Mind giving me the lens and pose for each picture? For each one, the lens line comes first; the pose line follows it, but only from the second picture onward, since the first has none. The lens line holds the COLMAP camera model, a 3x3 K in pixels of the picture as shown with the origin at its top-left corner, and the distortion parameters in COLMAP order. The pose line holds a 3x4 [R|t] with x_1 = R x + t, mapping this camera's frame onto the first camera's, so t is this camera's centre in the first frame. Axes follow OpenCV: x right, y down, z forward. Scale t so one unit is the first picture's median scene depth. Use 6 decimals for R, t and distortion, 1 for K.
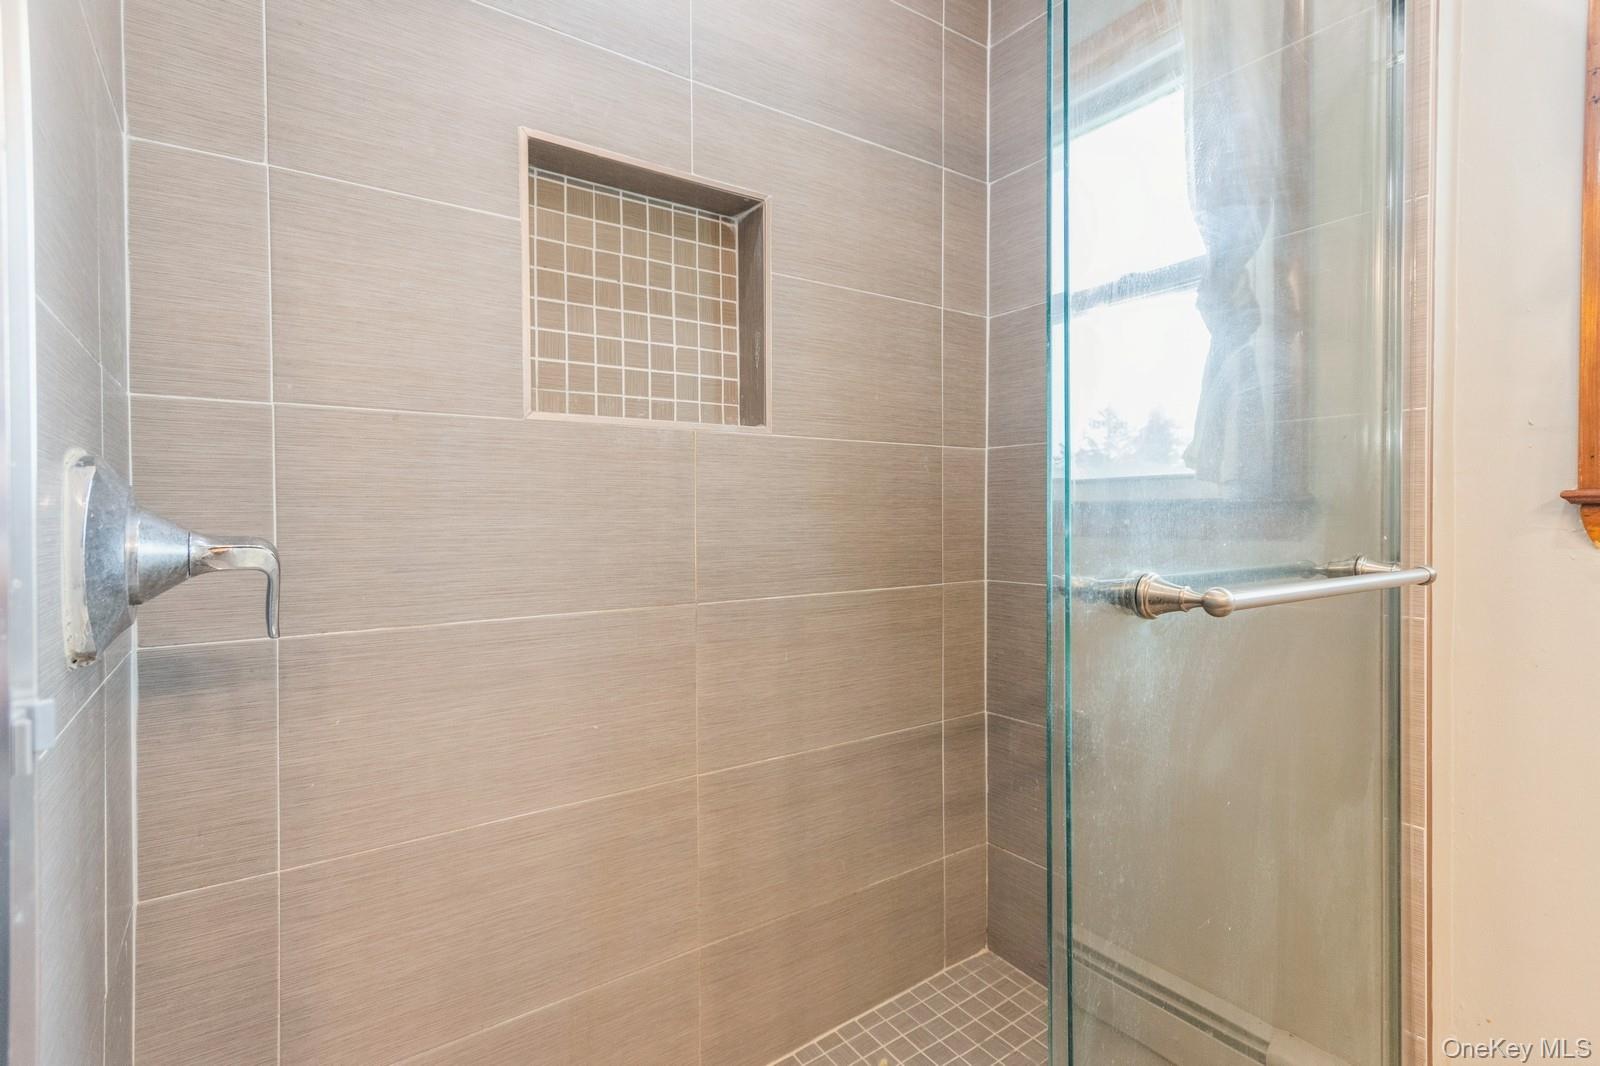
lens RADIAL K [[749.1, 0, 800.8], [0, 749.1, 531.6], [0, 0, 1]] dist [0.009985, -0.001724]
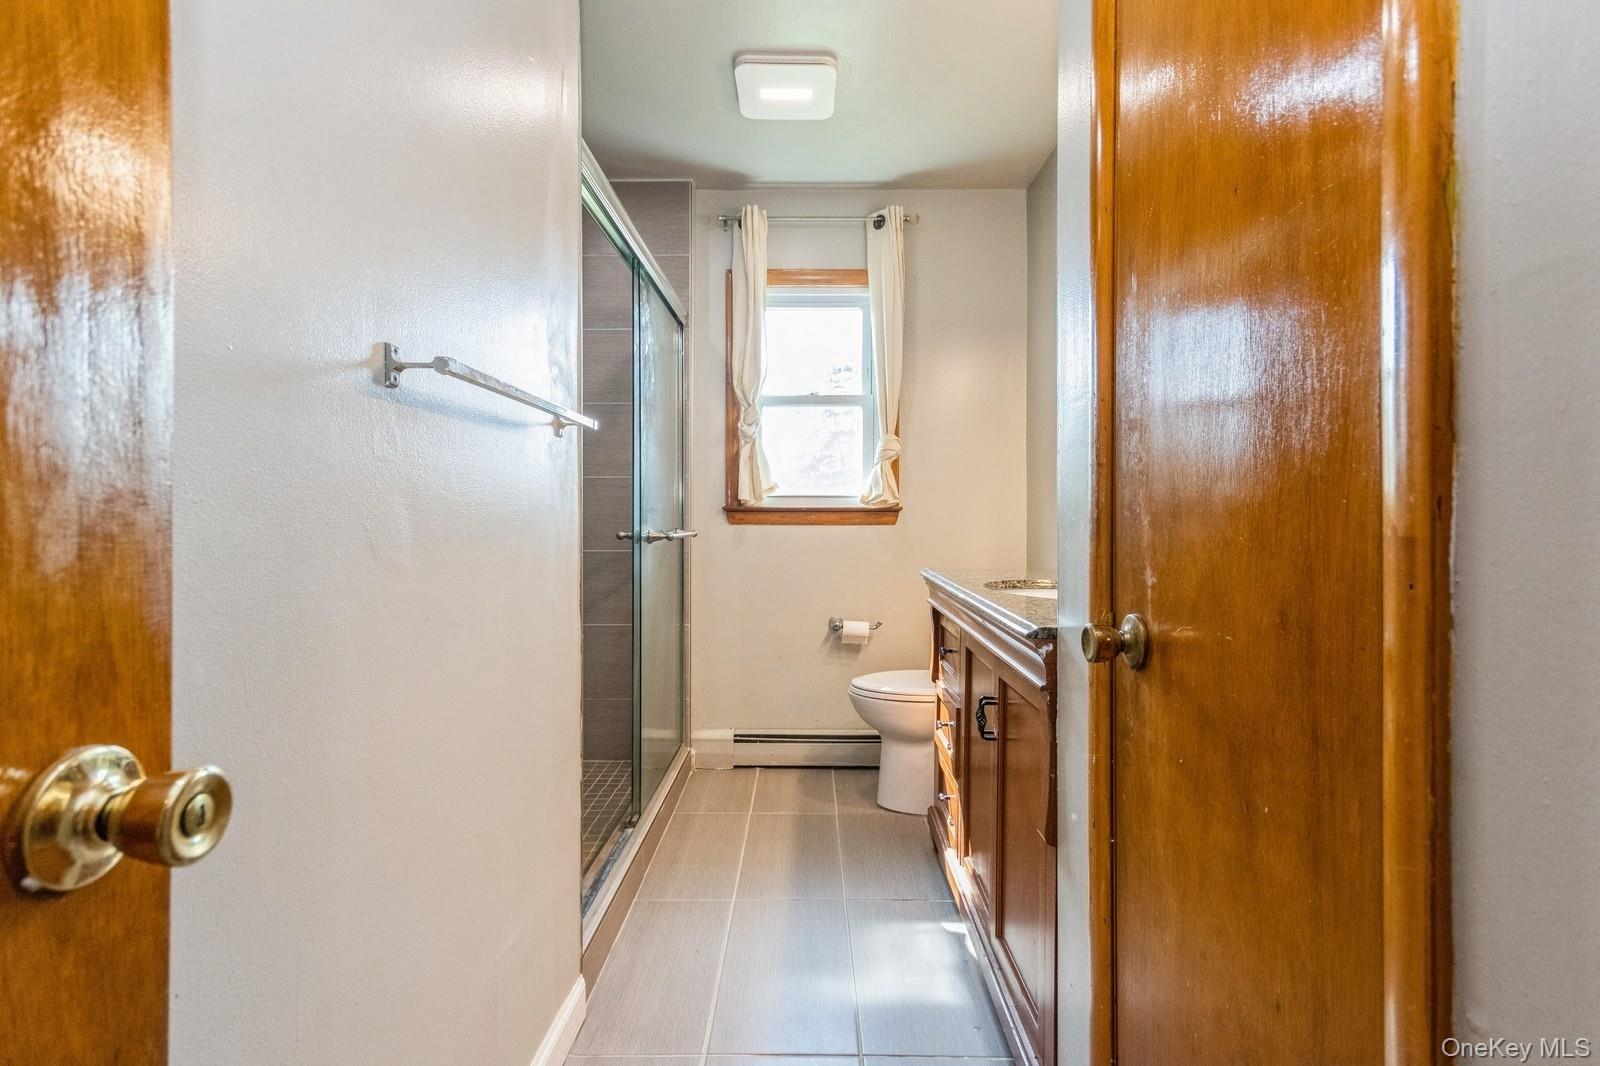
lens RADIAL K [[749.1, 0, 801.6], [0, 749.1, 524.3], [0, 0, 1]] dist [0.009985, -0.001724]
pose [[0.585458, -0.001492, 0.810701, -1.255227], [0.005157, 0.999985, -0.001884, 0.026353], [-0.810686, 0.005284, 0.585457, -1.029579]]
